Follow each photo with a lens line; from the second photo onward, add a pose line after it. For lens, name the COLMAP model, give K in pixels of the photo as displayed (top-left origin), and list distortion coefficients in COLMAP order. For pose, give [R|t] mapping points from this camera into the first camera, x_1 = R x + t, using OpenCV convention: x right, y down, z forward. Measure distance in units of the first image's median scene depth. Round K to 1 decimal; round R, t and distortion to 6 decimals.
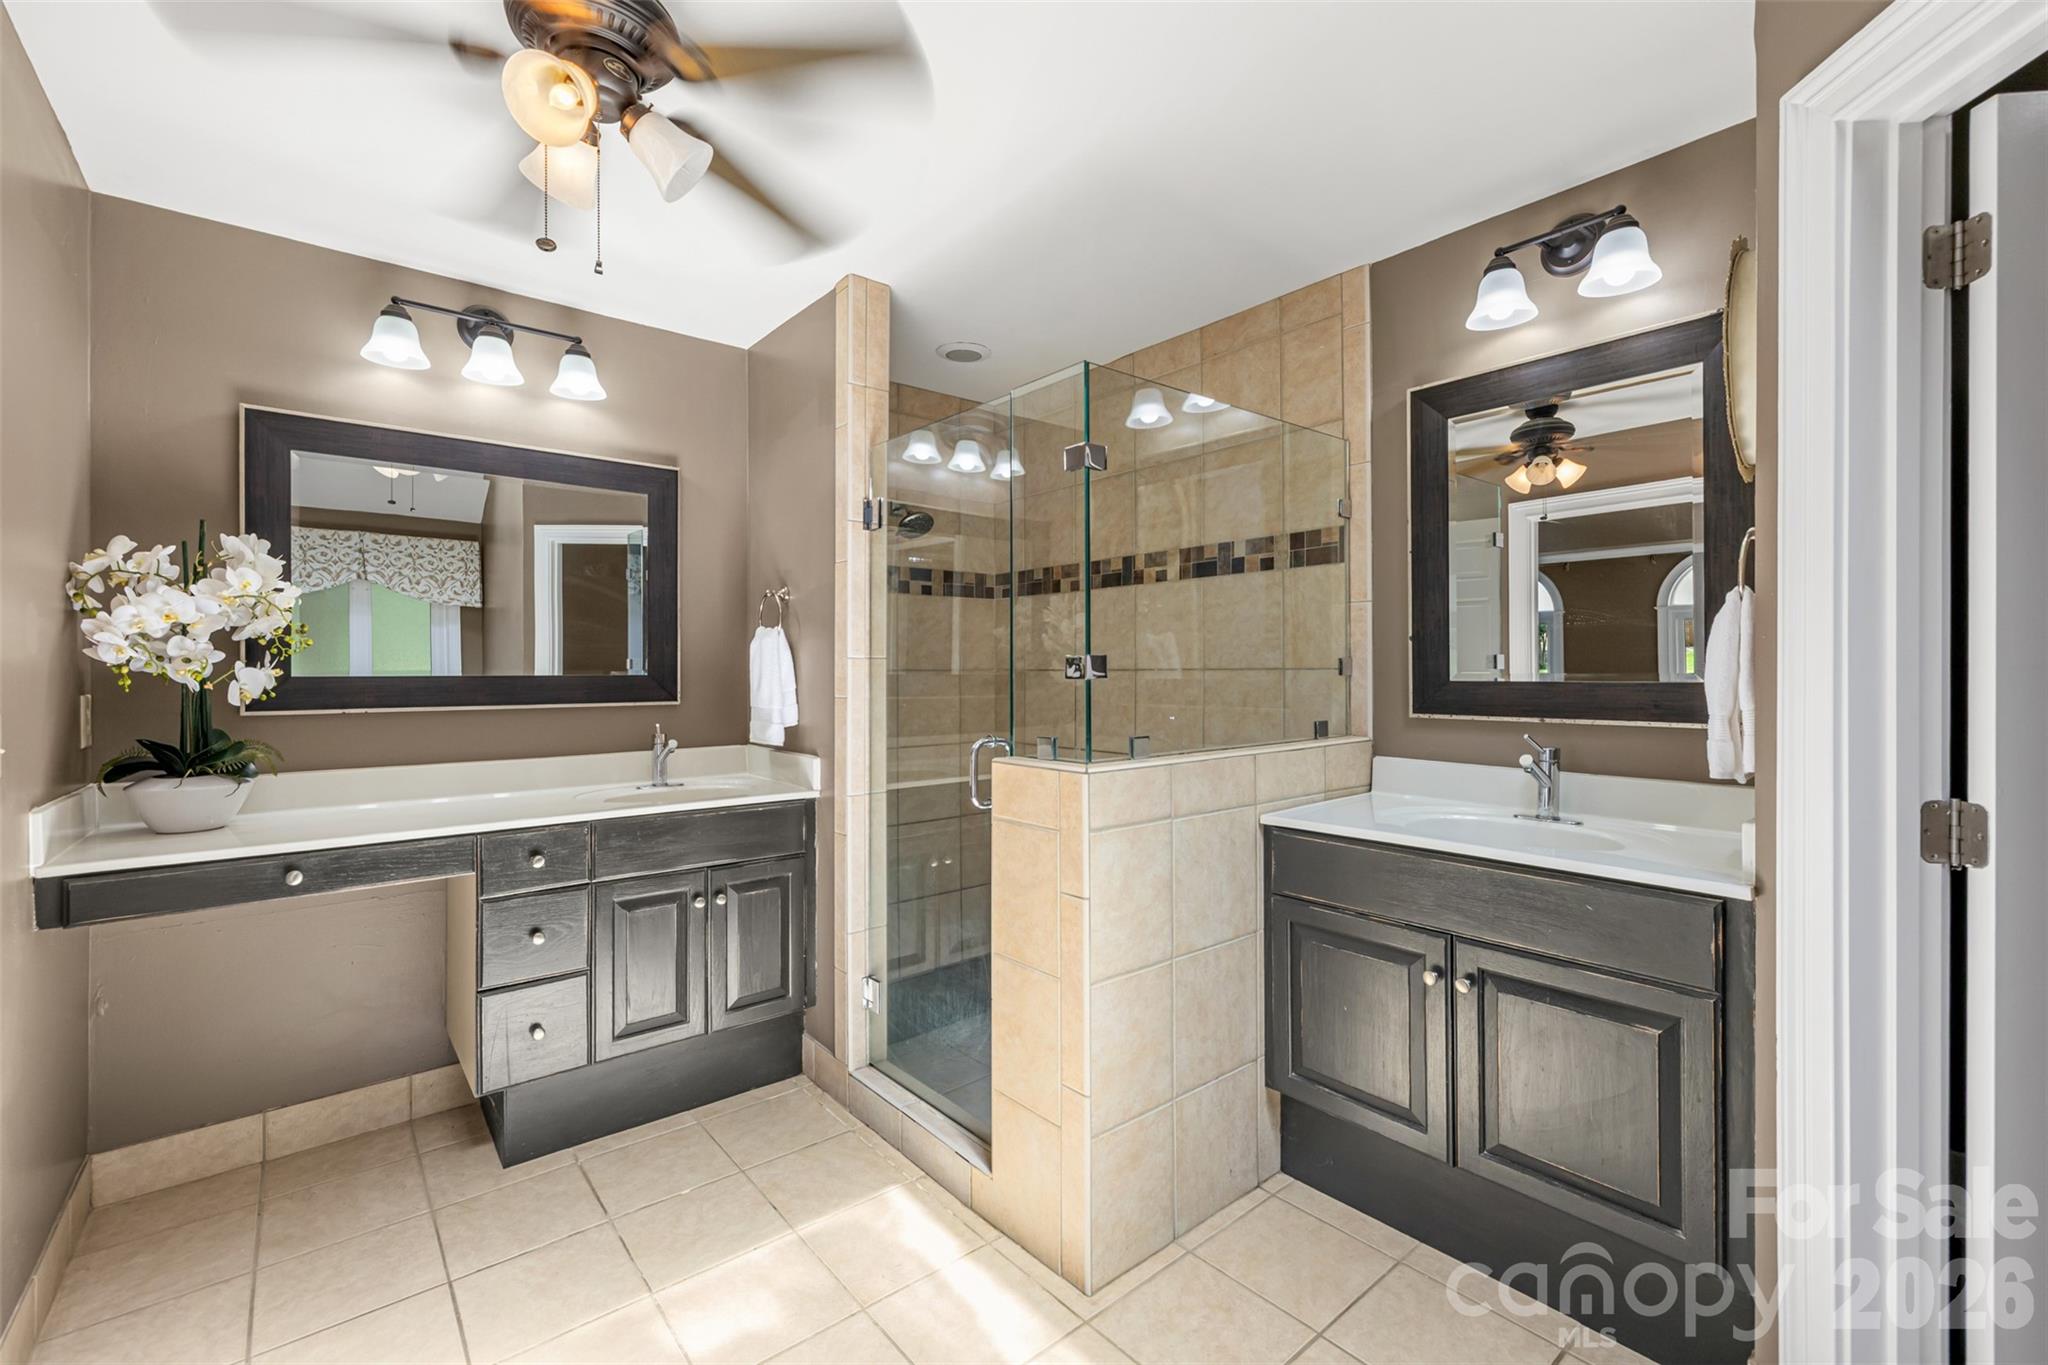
lens RADIAL K [[869.6, 0, 1024.5], [0, 869.6, 673.9], [0, 0, 1]] dist [0.014336, 0.000166]
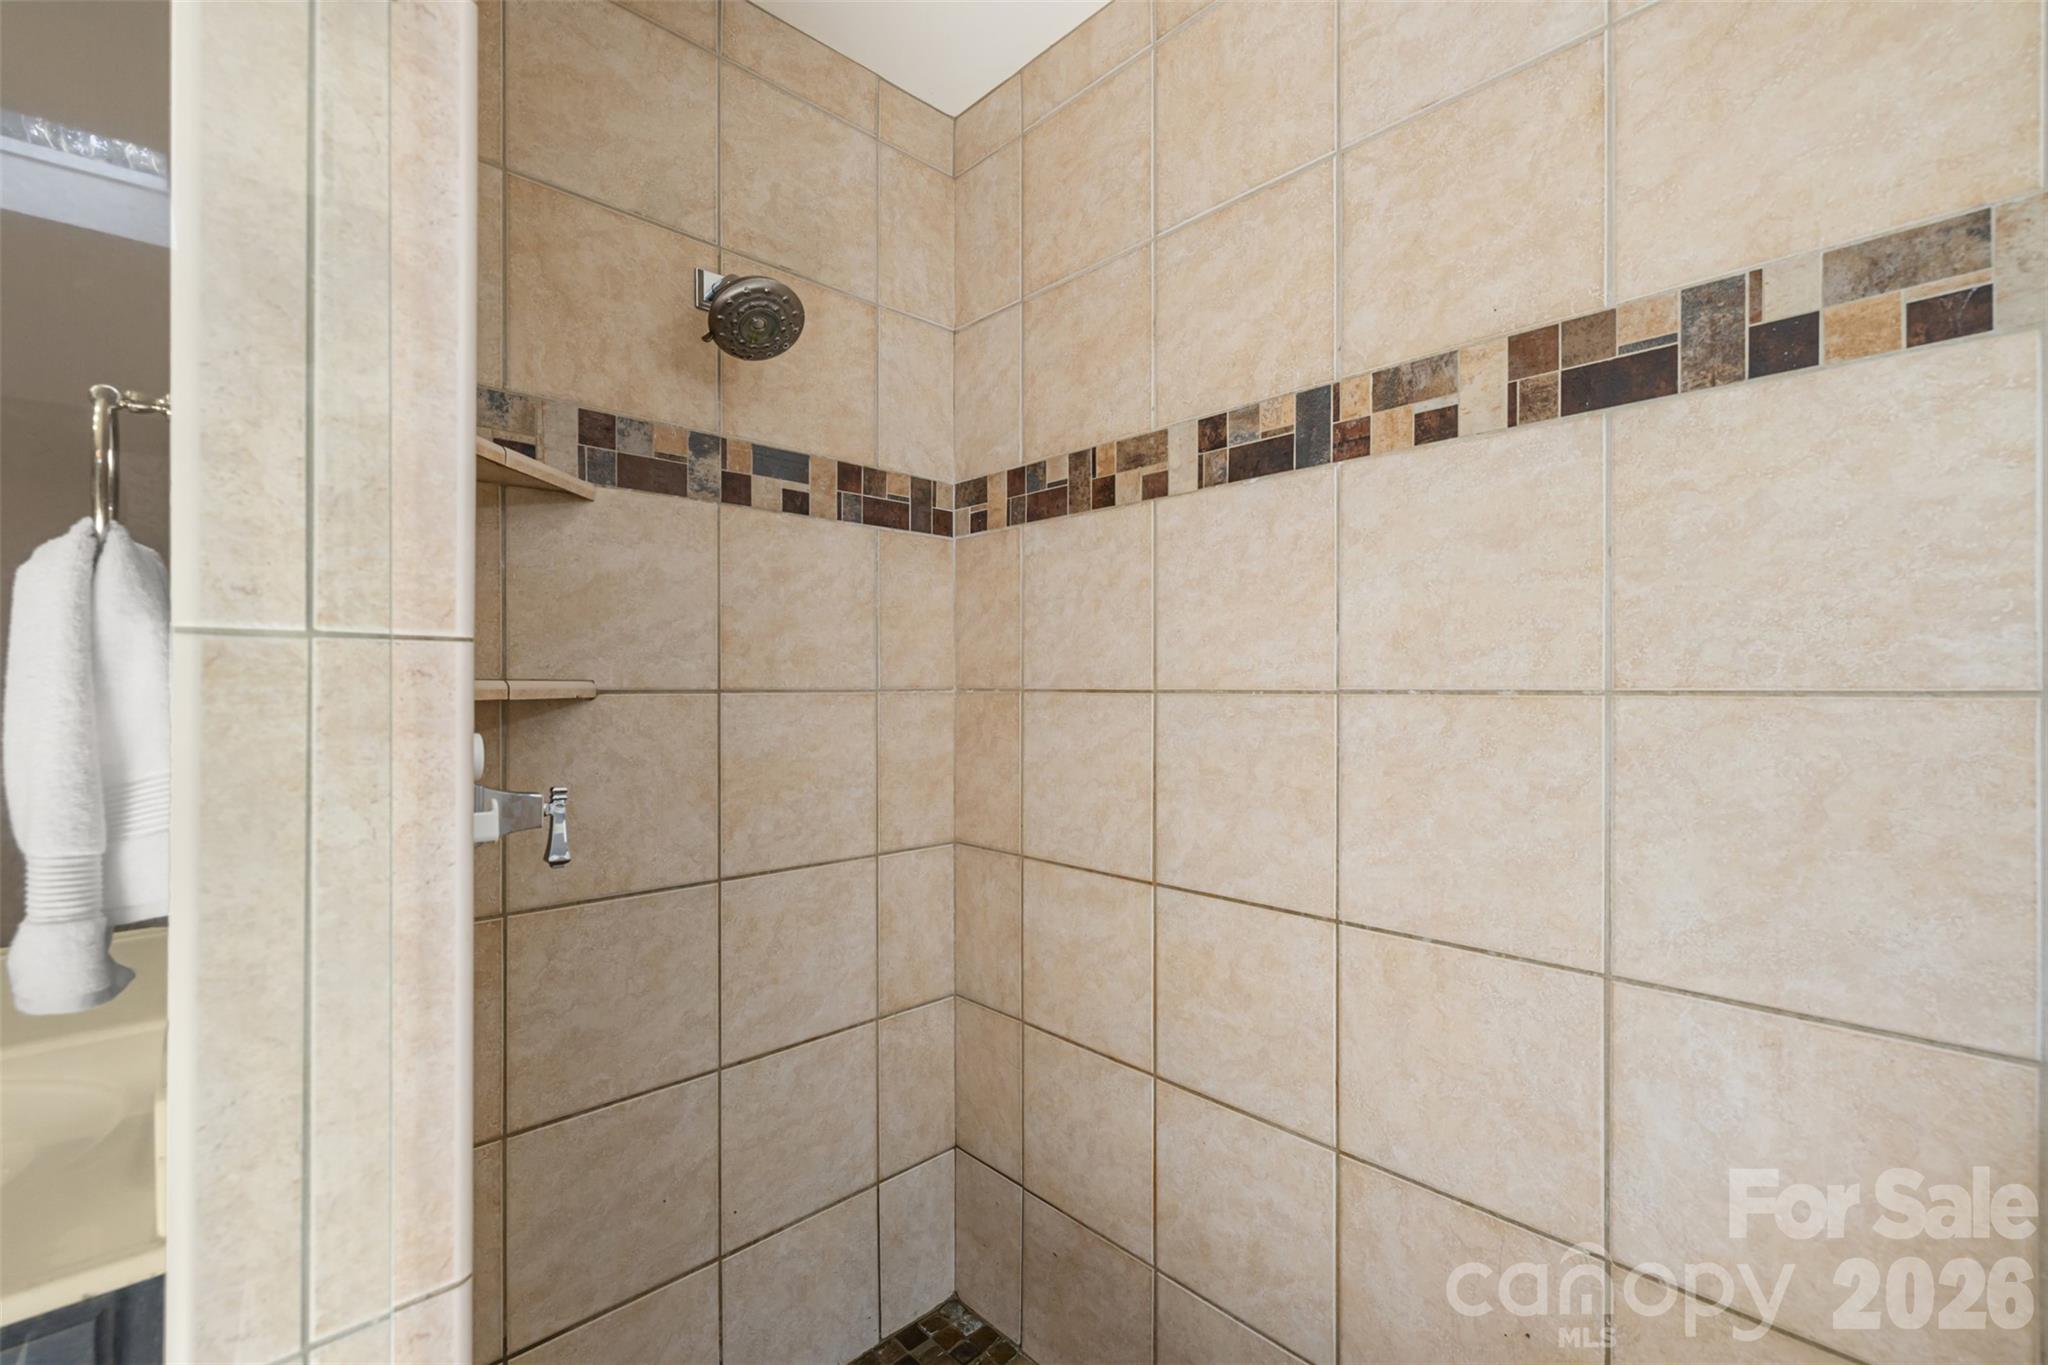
lens RADIAL K [[869.6, 0, 1023.1], [0, 869.6, 686.1], [0, 0, 1]] dist [0.014336, 0.000166]
pose [[0.998483, 0.001754, 0.055028, -0.027752], [-0.001569, 0.999993, -0.003401, -0.005818], [-0.055034, 0.003310, 0.998479, 0.639962]]
